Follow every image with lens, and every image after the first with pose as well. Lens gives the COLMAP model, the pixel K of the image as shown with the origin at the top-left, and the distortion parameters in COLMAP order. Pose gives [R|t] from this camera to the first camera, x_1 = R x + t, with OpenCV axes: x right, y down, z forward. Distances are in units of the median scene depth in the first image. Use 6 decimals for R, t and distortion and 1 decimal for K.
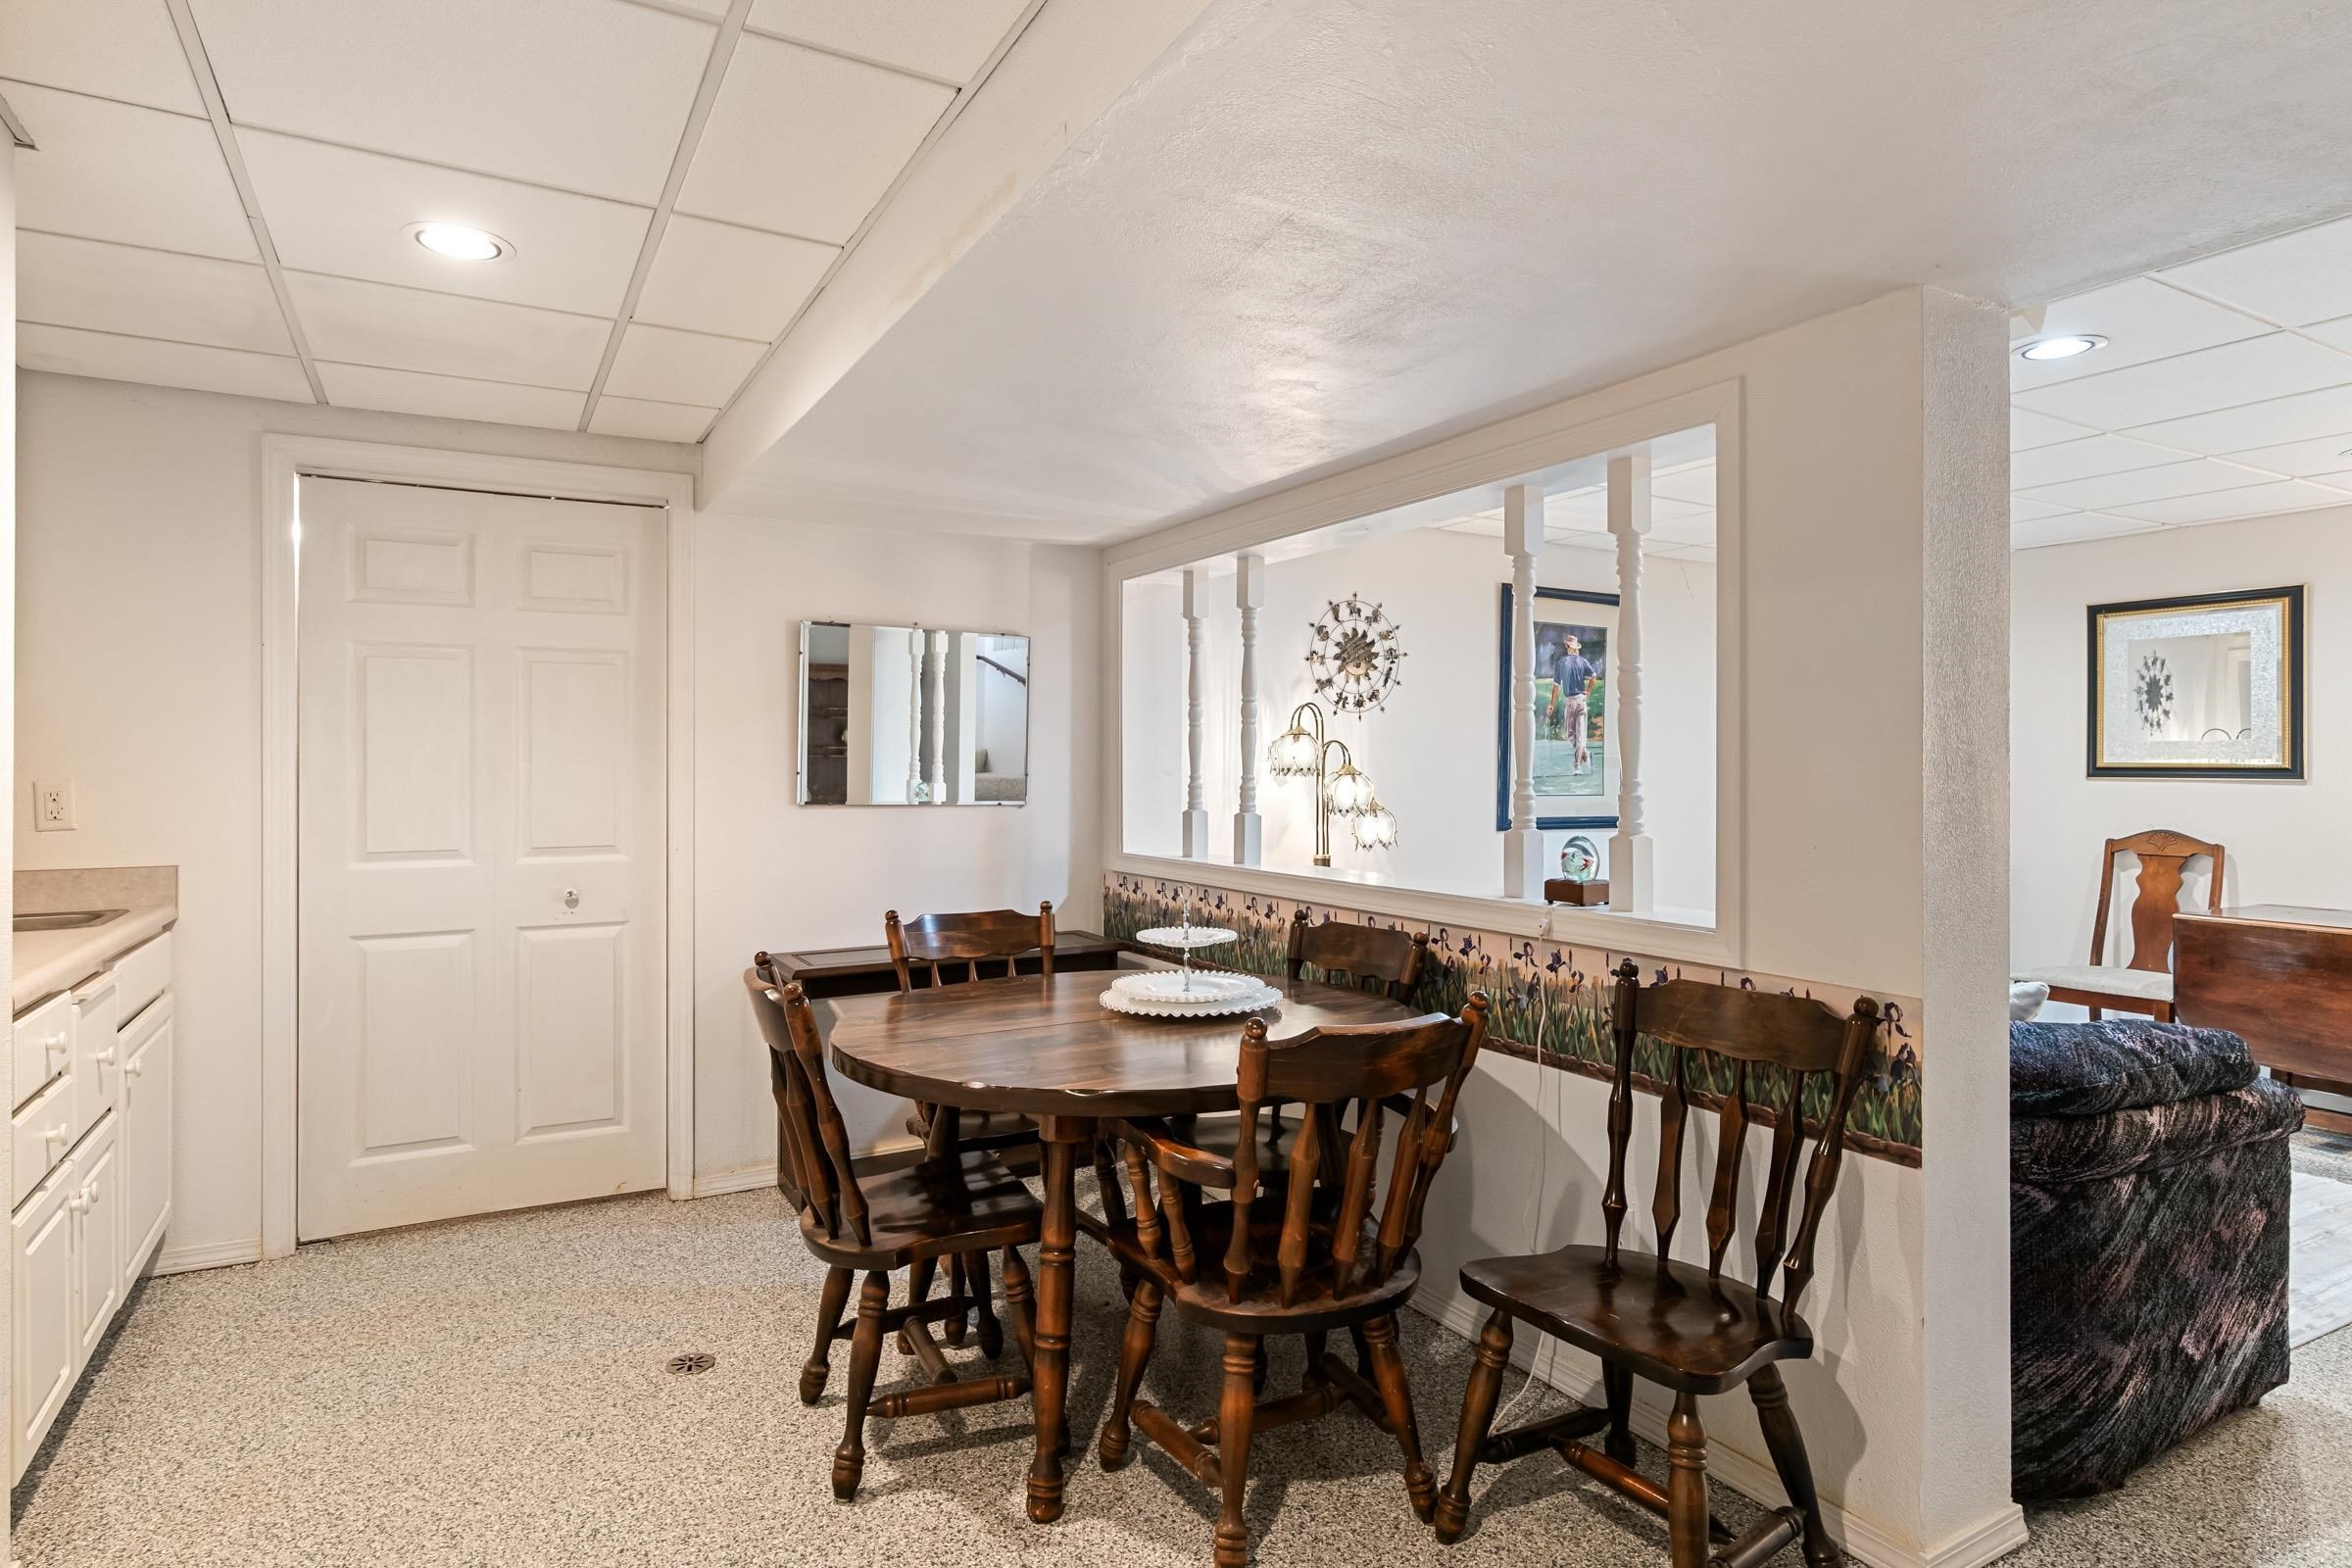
lens RADIAL K [[1291.9, 0, 1176.0], [0, 1291.9, 784.0], [0, 0, 1]] dist [0.003395, 0.001534]
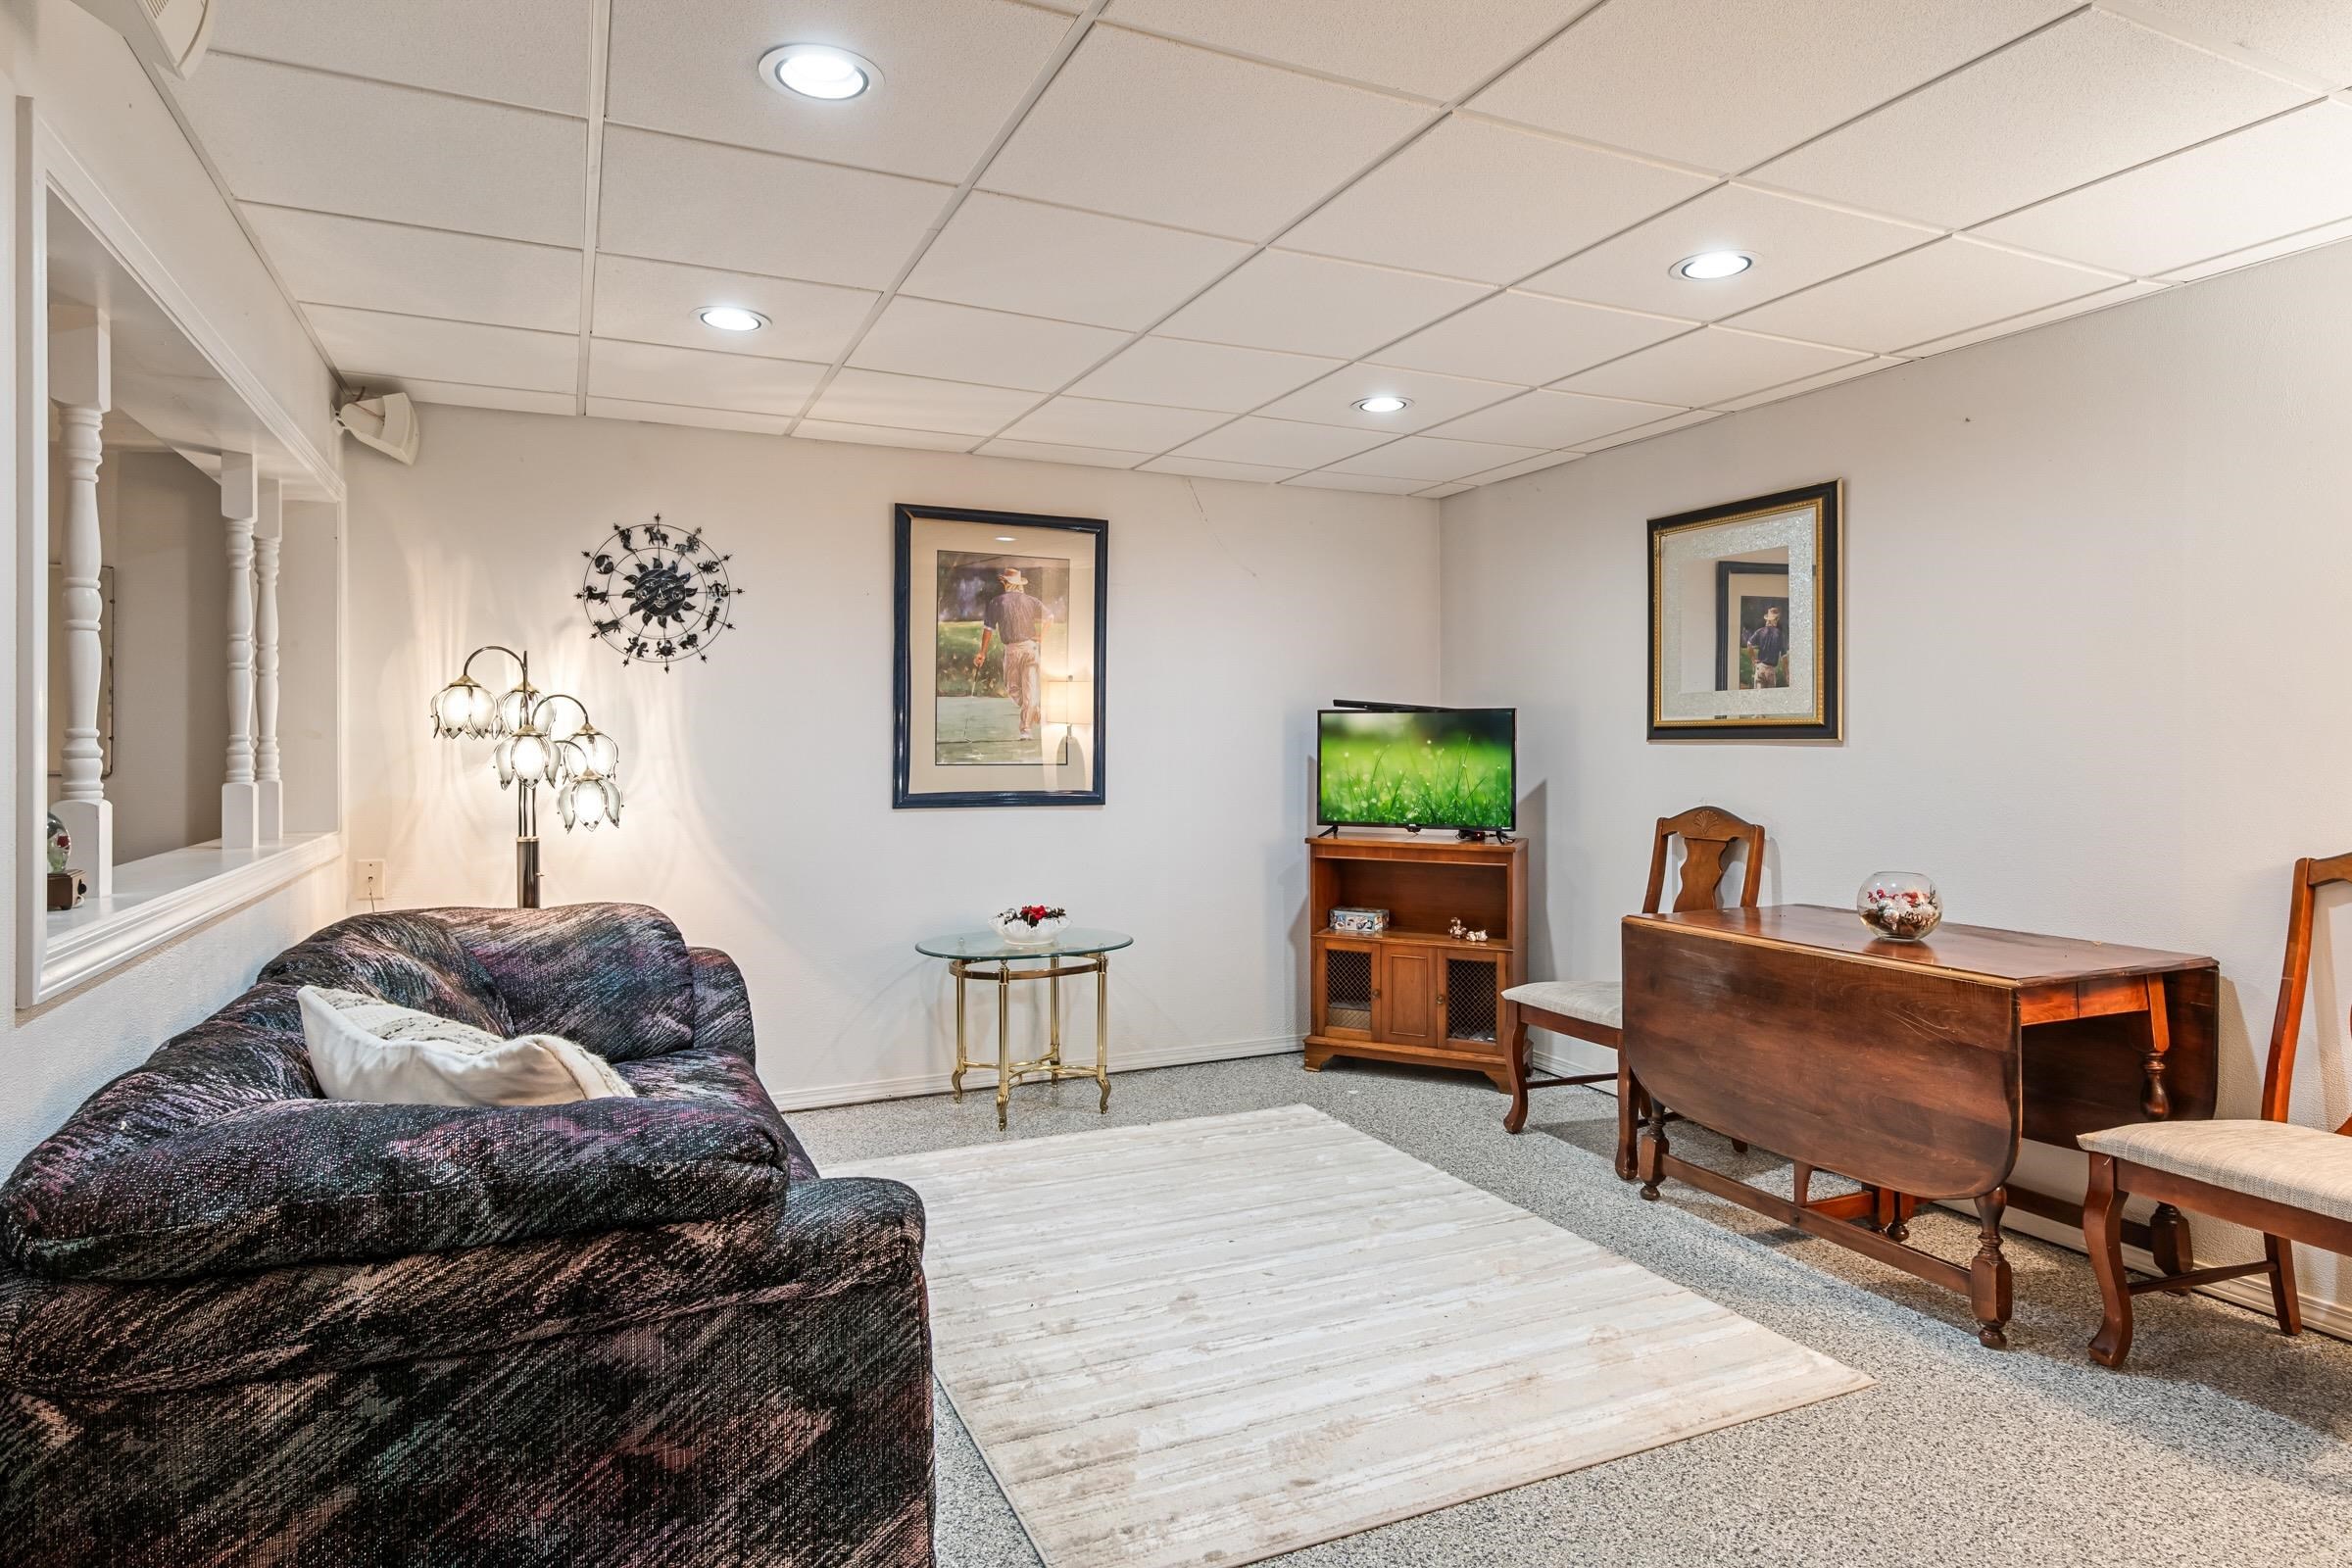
lens RADIAL K [[1331.4, 0, 1175.9], [0, 1331.4, 768.6], [0, 0, 1]] dist [0.003617, 0.001626]
pose [[0.996988, -0.002486, -0.077515, 0.532501], [0.002631, 0.999995, 0.001775, 0.010956], [0.077510, -0.001973, 0.996990, 0.191252]]
